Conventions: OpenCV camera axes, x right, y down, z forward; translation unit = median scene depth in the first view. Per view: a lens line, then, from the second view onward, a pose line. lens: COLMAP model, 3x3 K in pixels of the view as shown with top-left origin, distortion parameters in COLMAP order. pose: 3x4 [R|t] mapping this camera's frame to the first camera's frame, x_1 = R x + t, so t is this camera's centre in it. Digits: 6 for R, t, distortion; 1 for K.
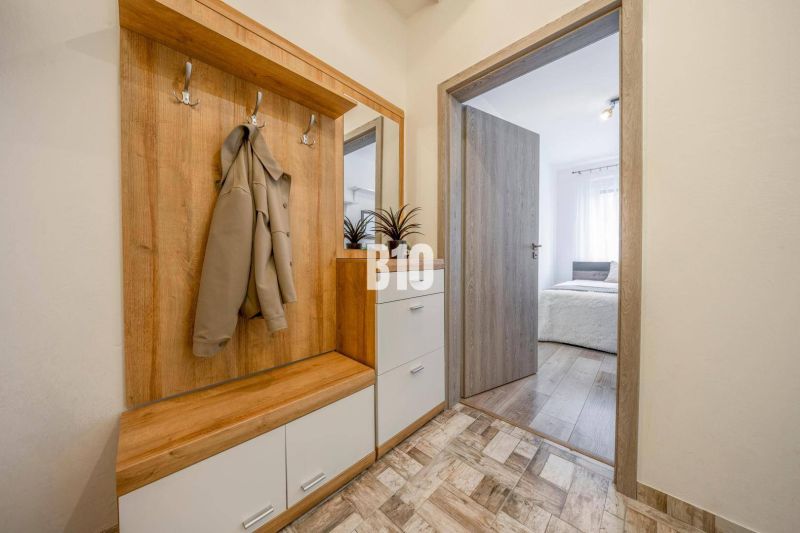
lens RADIAL K [[264.5, 0, 397.6], [0, 264.5, 262.8], [0, 0, 1]] dist [-0.000555, 0.000206]
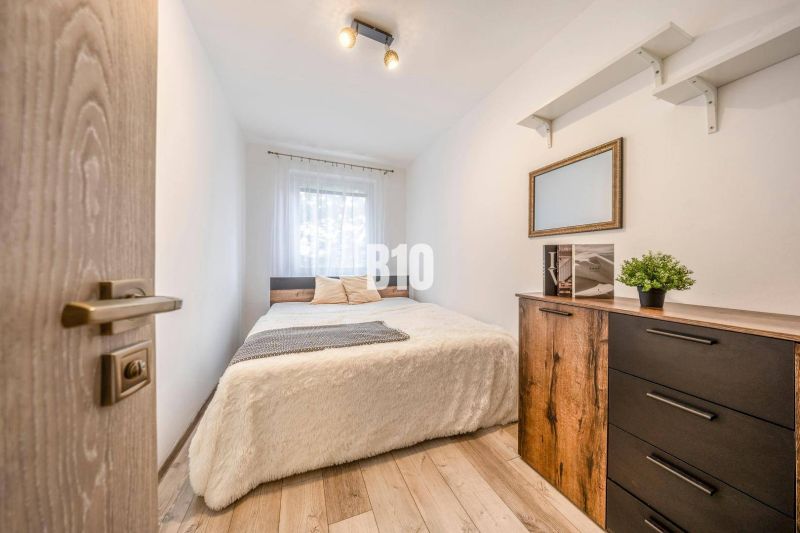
lens RADIAL K [[237.9, 0, 398.4], [0, 237.9, 264.7], [0, 0, 1]] dist [0.000528, 0.000028]
pose [[0.407399, -0.015412, 0.913120, 0.229416], [0.007020, 0.999881, 0.013745, -0.049240], [-0.913223, 0.000810, 0.407459, 0.446115]]
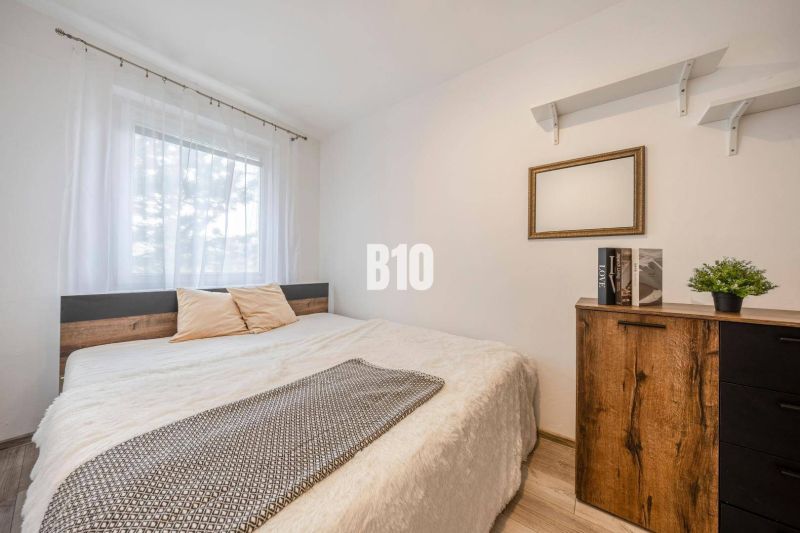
lens RADIAL K [[264.5, 0, 397.6], [0, 264.5, 262.8], [0, 0, 1]] dist [-0.000555, 0.000206]
pose [[-0.094294, 0.000571, 0.995544, 0.299558], [0.000492, 1.000000, -0.000527, -0.051570], [-0.995544, 0.000440, -0.094294, 0.634953]]
